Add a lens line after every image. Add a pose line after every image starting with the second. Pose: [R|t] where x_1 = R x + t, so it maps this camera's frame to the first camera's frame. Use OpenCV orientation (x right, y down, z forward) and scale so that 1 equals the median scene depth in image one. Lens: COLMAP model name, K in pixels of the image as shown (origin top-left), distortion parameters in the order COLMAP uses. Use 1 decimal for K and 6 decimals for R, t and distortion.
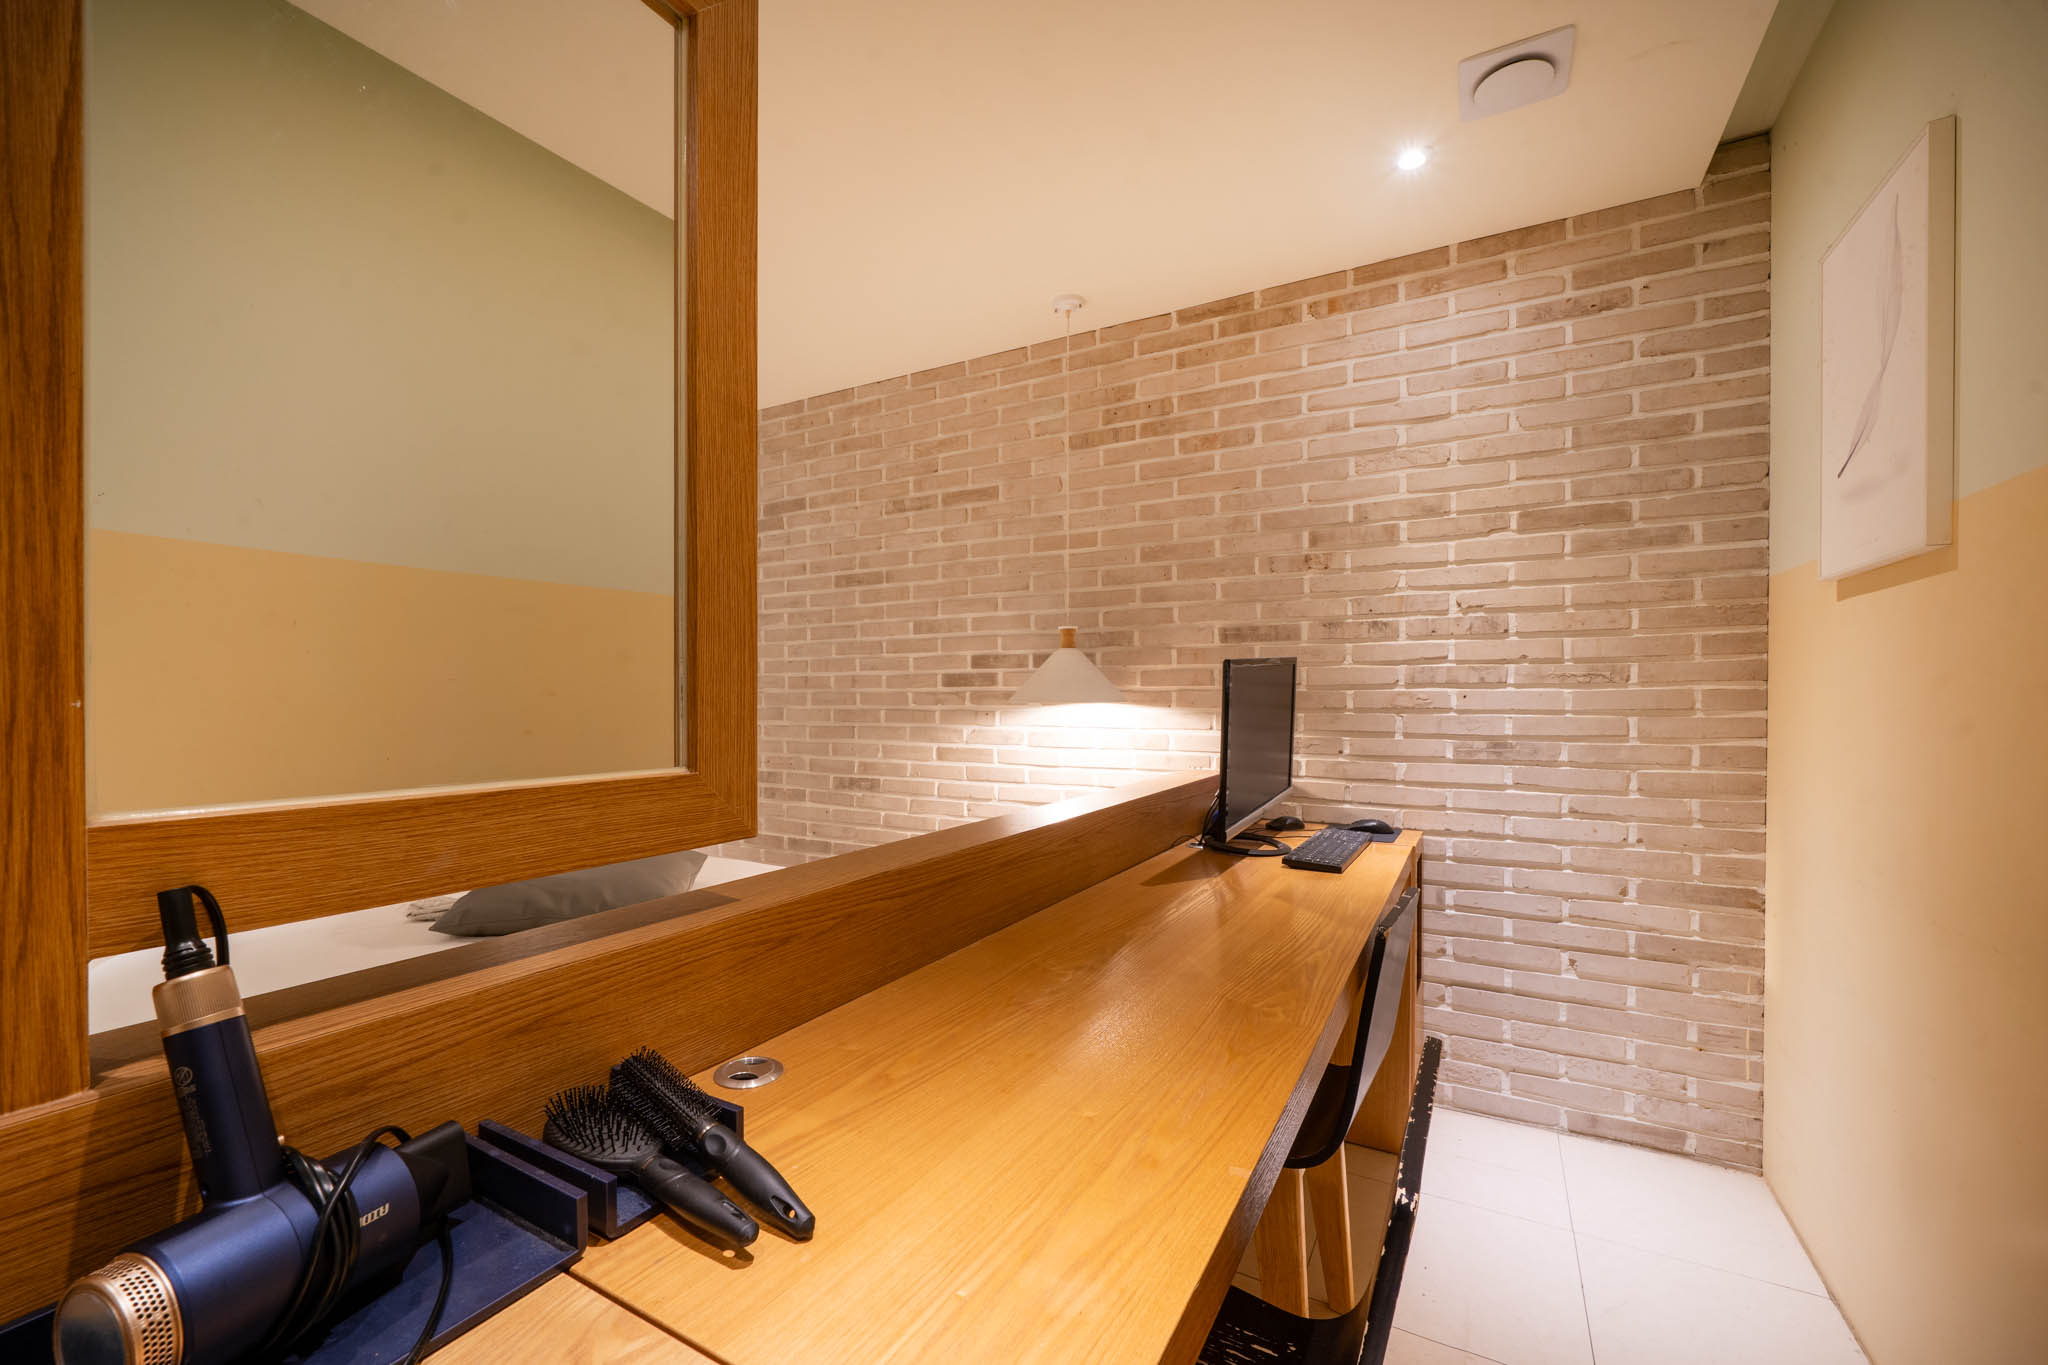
lens RADIAL K [[812.0, 0, 1026.3], [0, 812.0, 711.7], [0, 0, 1]] dist [-0.017098, -0.000171]
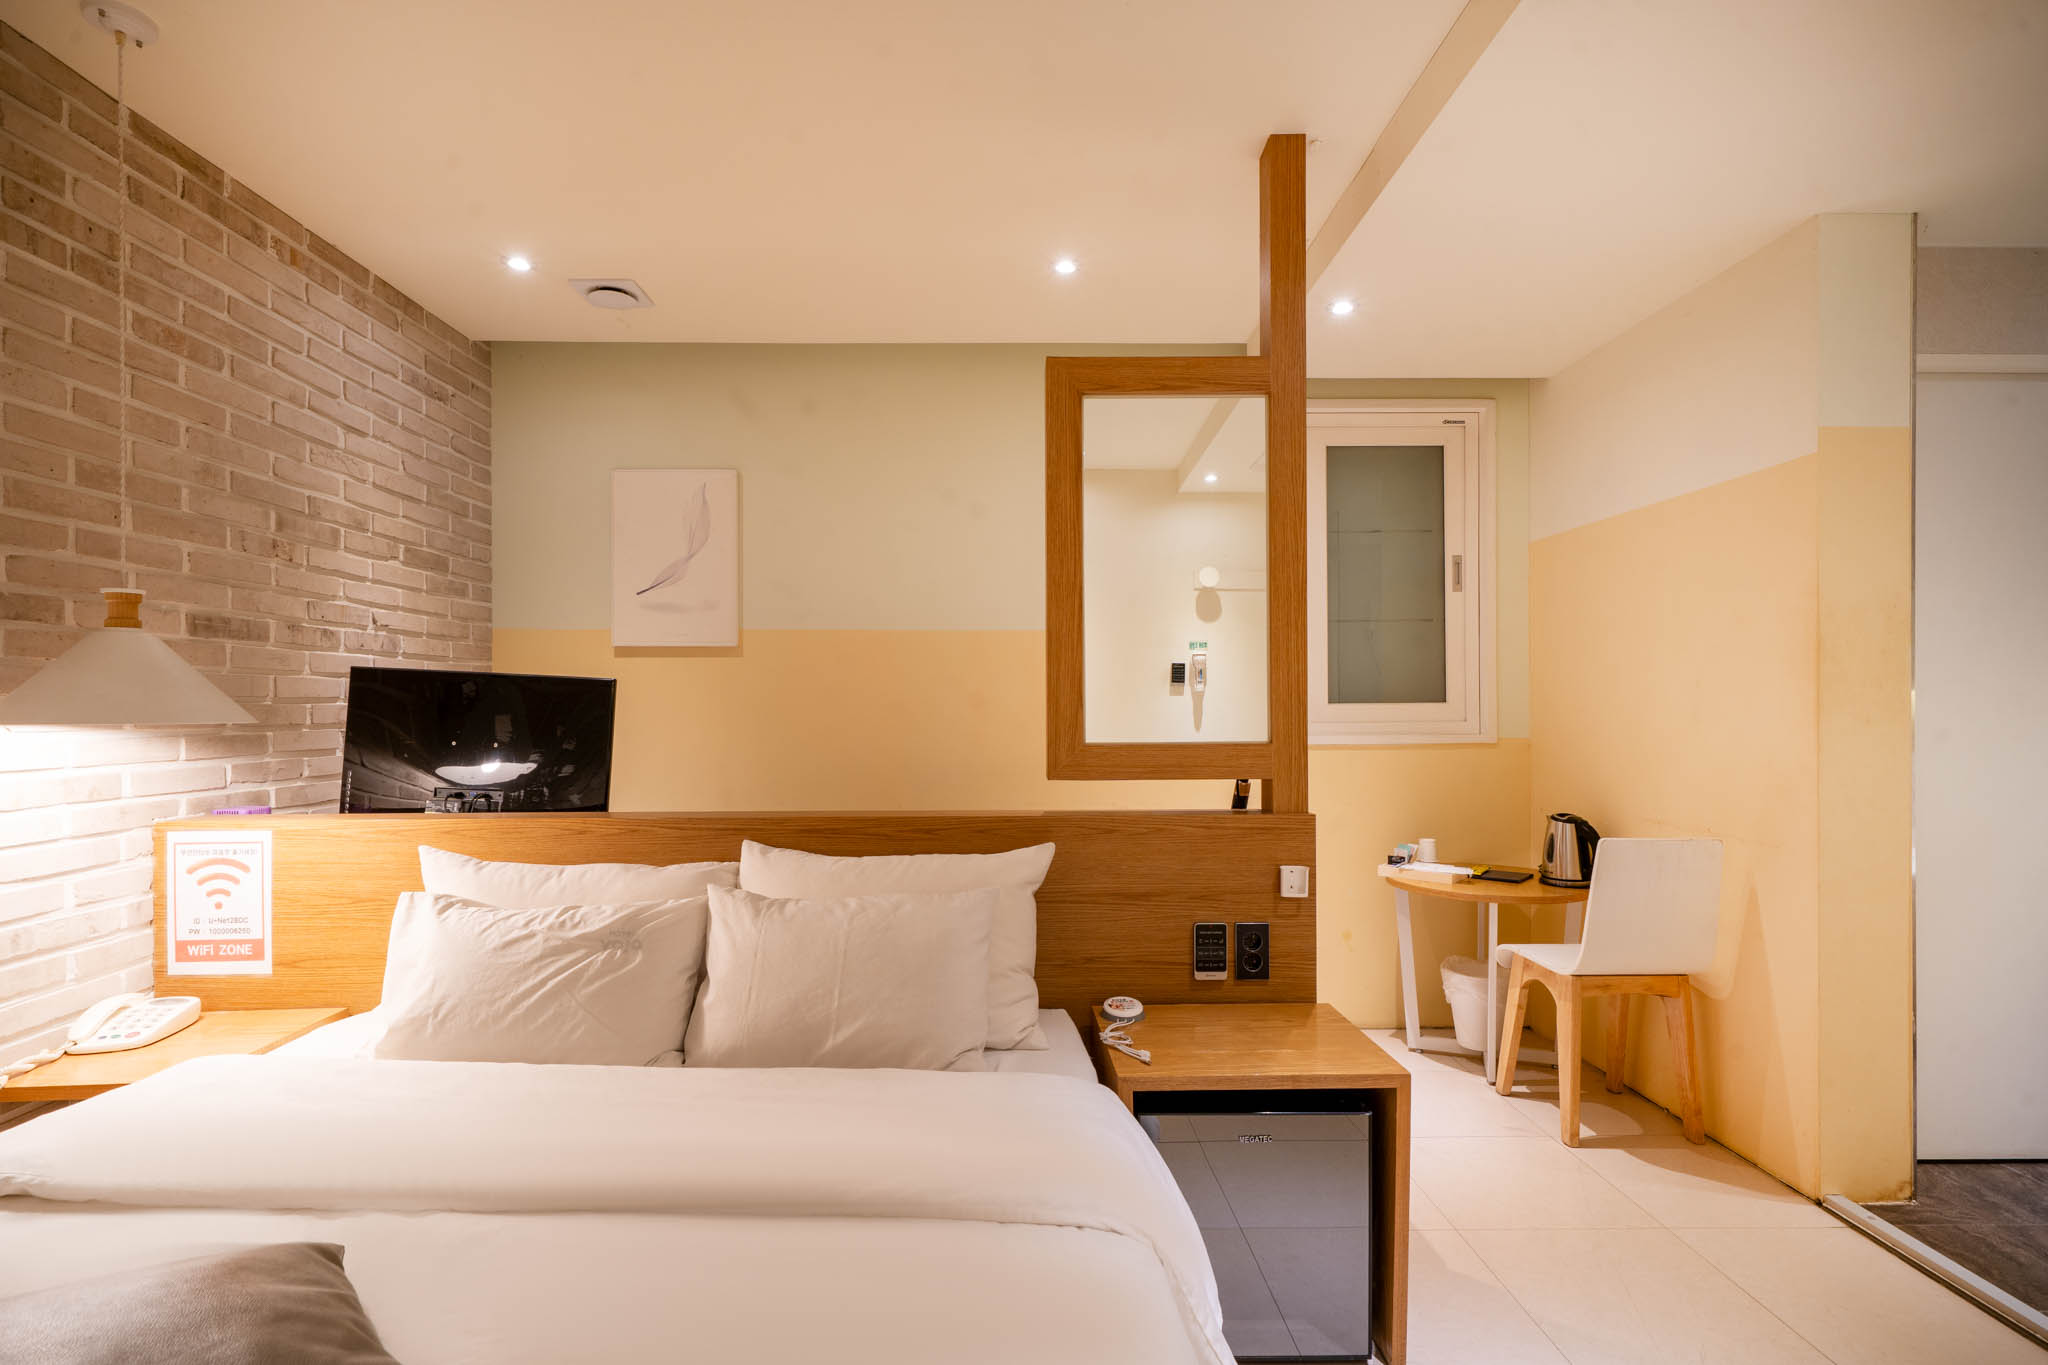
lens RADIAL K [[991.0, 0, 1027.6], [0, 991.0, 706.9], [0, 0, 1]] dist [0.000614, 0.000083]
pose [[-0.503035, 0.001606, 0.864264, -0.925400], [0.018579, 0.999787, 0.008956, -0.018319], [-0.864066, 0.020562, -0.502958, 0.861945]]
